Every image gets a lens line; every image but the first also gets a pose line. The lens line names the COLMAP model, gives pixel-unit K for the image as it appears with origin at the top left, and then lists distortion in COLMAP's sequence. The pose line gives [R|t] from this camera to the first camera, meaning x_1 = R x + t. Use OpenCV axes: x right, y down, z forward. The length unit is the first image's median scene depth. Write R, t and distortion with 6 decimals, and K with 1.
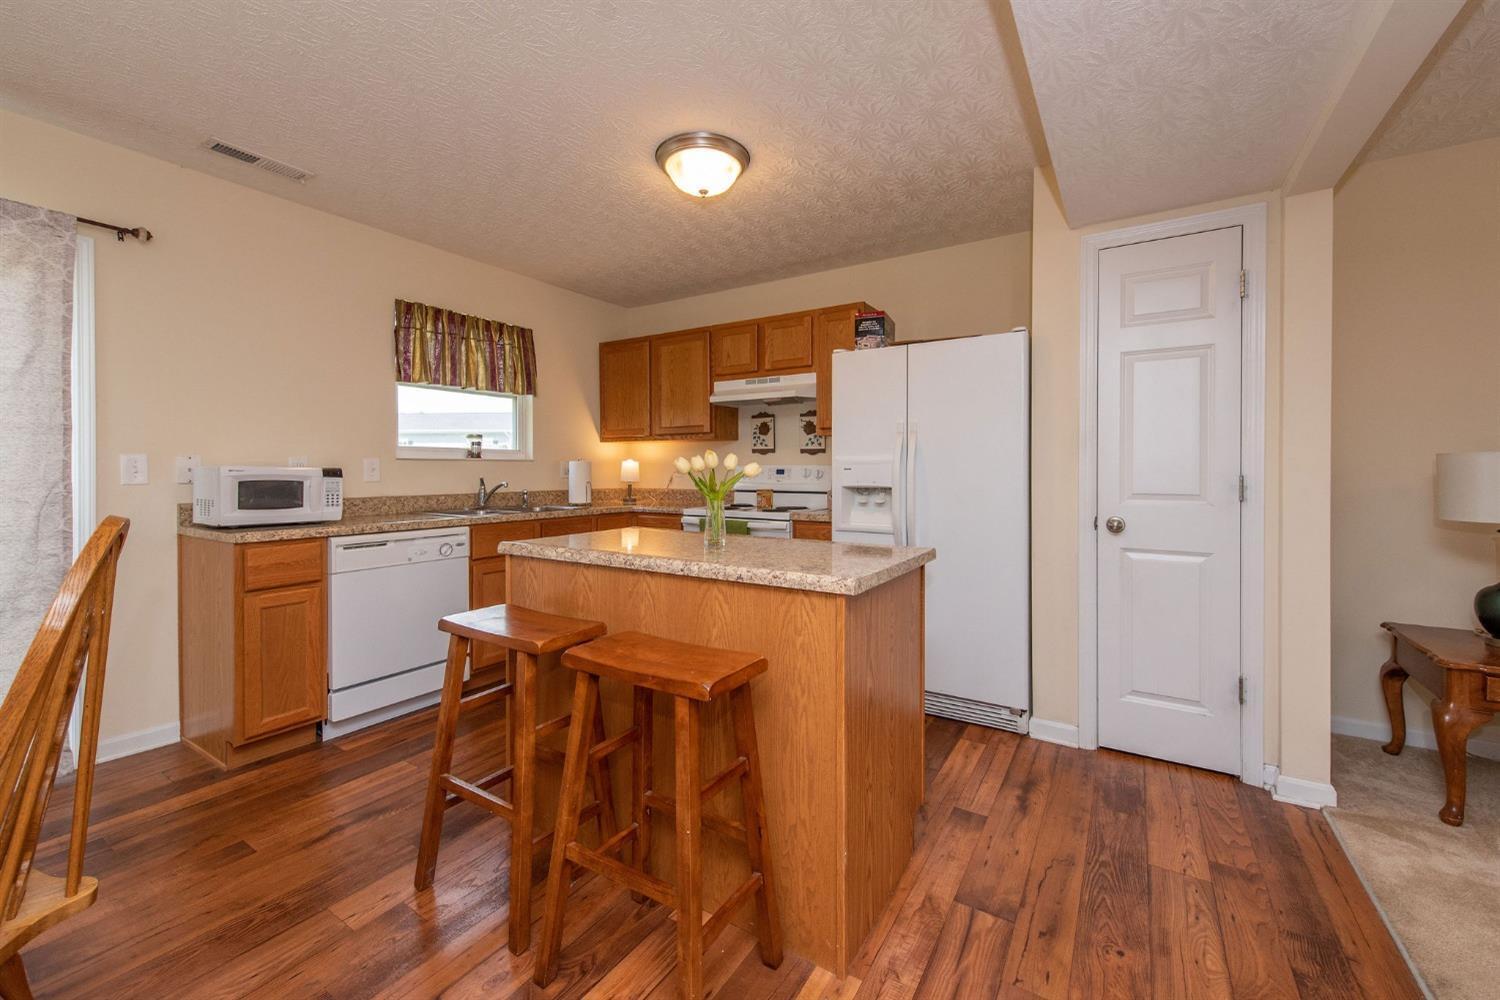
lens RADIAL K [[590.9, 0, 758.6], [0, 590.9, 475.6], [0, 0, 1]] dist [0.000182, -0.000288]
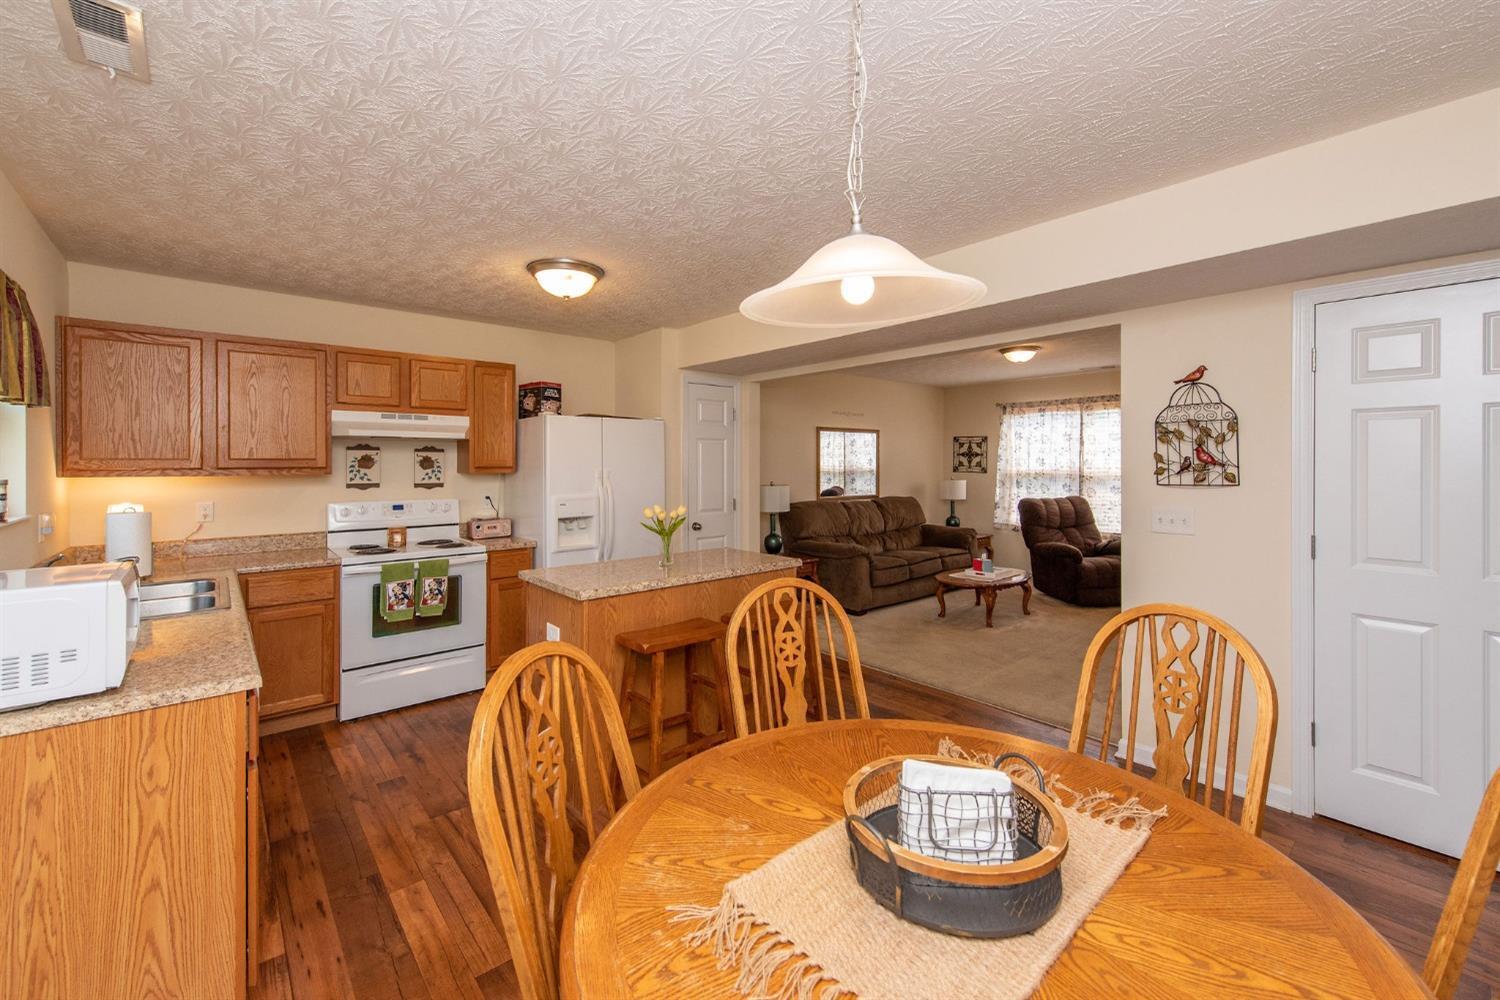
lens RADIAL K [[590.9, 0, 758.6], [0, 590.9, 475.6], [0, 0, 1]] dist [0.000182, -0.000288]
pose [[0.267360, -0.018617, 0.963417, -1.139863], [0.009285, 0.999817, 0.016743, -0.106888], [-0.963552, 0.004469, 0.267484, 0.250493]]
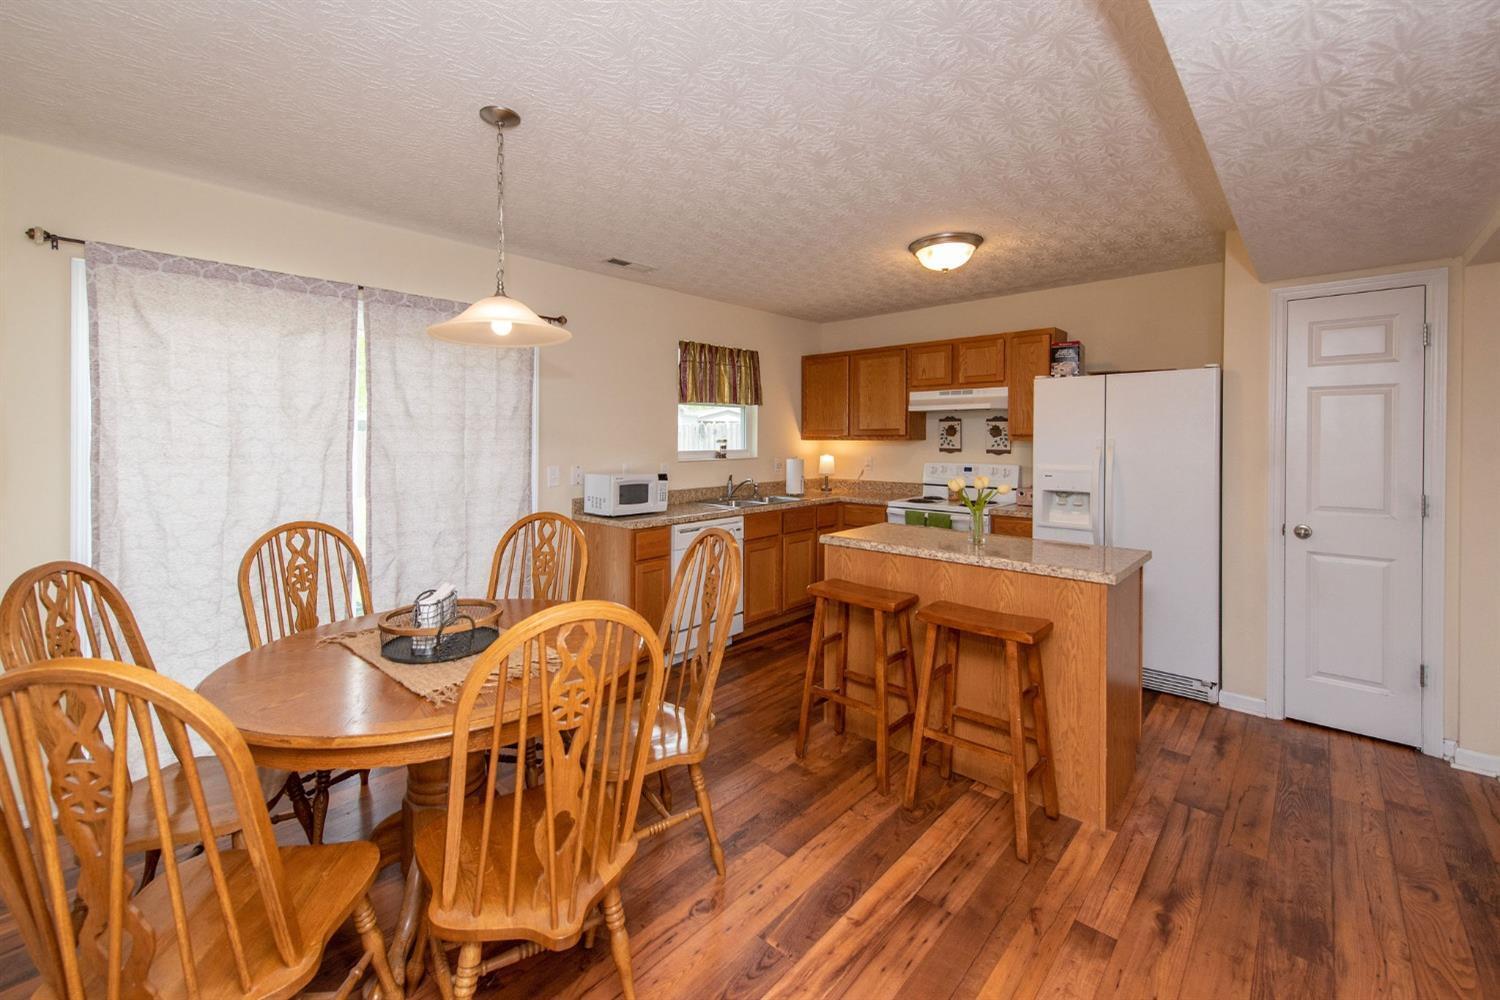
lens RADIAL K [[623.2, 0, 748.8], [0, 623.2, 441.8], [0, 0, 1]] dist [-0.000590, -0.000021]
pose [[0.984154, 0.004810, -0.177253, -0.257643], [-0.004965, 0.999988, -0.000432, -0.087853], [0.177249, 0.001305, 0.984165, -0.410131]]
